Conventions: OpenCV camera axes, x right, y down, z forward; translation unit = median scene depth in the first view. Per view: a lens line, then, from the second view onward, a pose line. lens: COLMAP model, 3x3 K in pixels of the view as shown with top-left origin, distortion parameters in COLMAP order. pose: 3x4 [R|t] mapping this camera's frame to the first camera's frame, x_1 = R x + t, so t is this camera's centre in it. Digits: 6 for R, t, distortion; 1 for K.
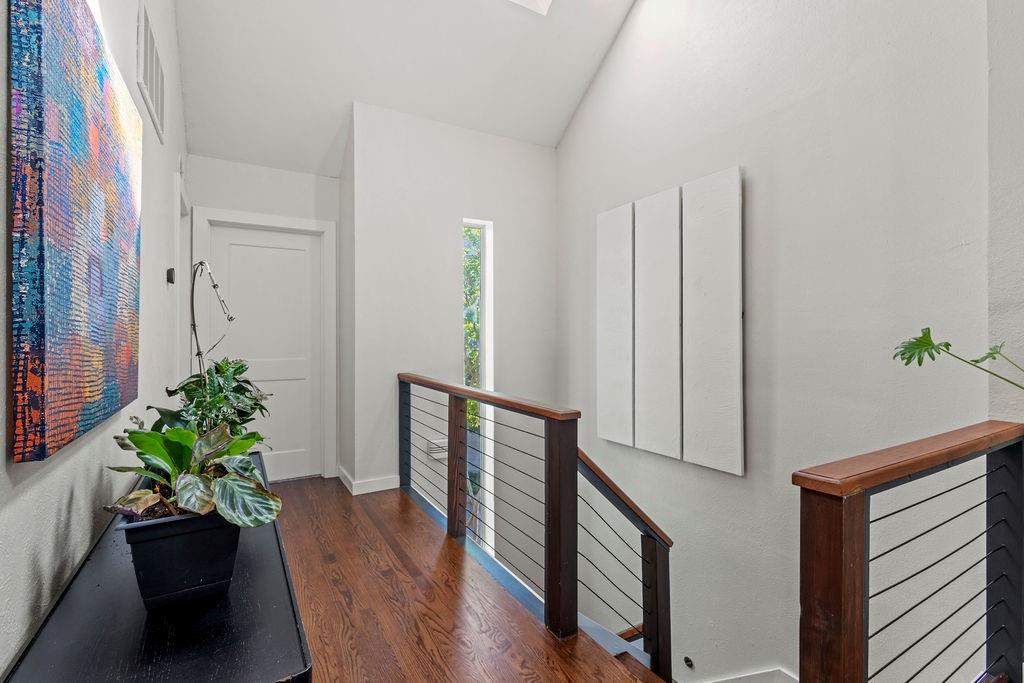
lens RADIAL K [[468.7, 0, 508.3], [0, 468.7, 336.4], [0, 0, 1]] dist [0.004625, -0.001661]
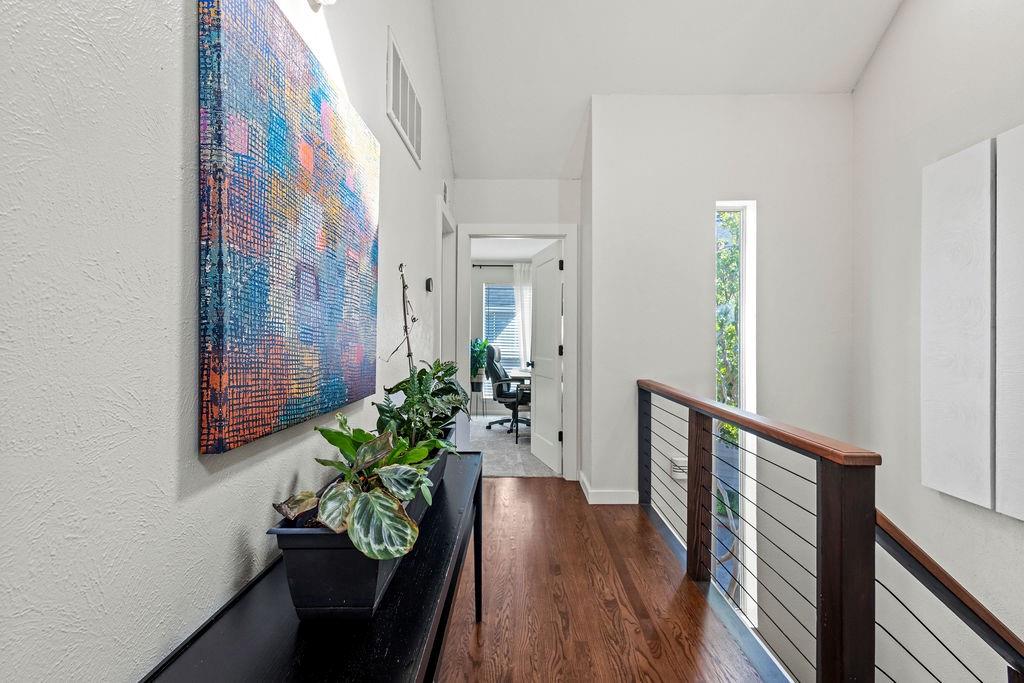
lens RADIAL K [[468.7, 0, 512.3], [0, 468.7, 338.2], [0, 0, 1]] dist [0.004625, -0.001661]
pose [[0.859635, 0.004660, -0.510887, 0.046513], [-0.006311, 0.999979, -0.001498, 0.000133], [0.510869, 0.004512, 0.859646, 0.173078]]
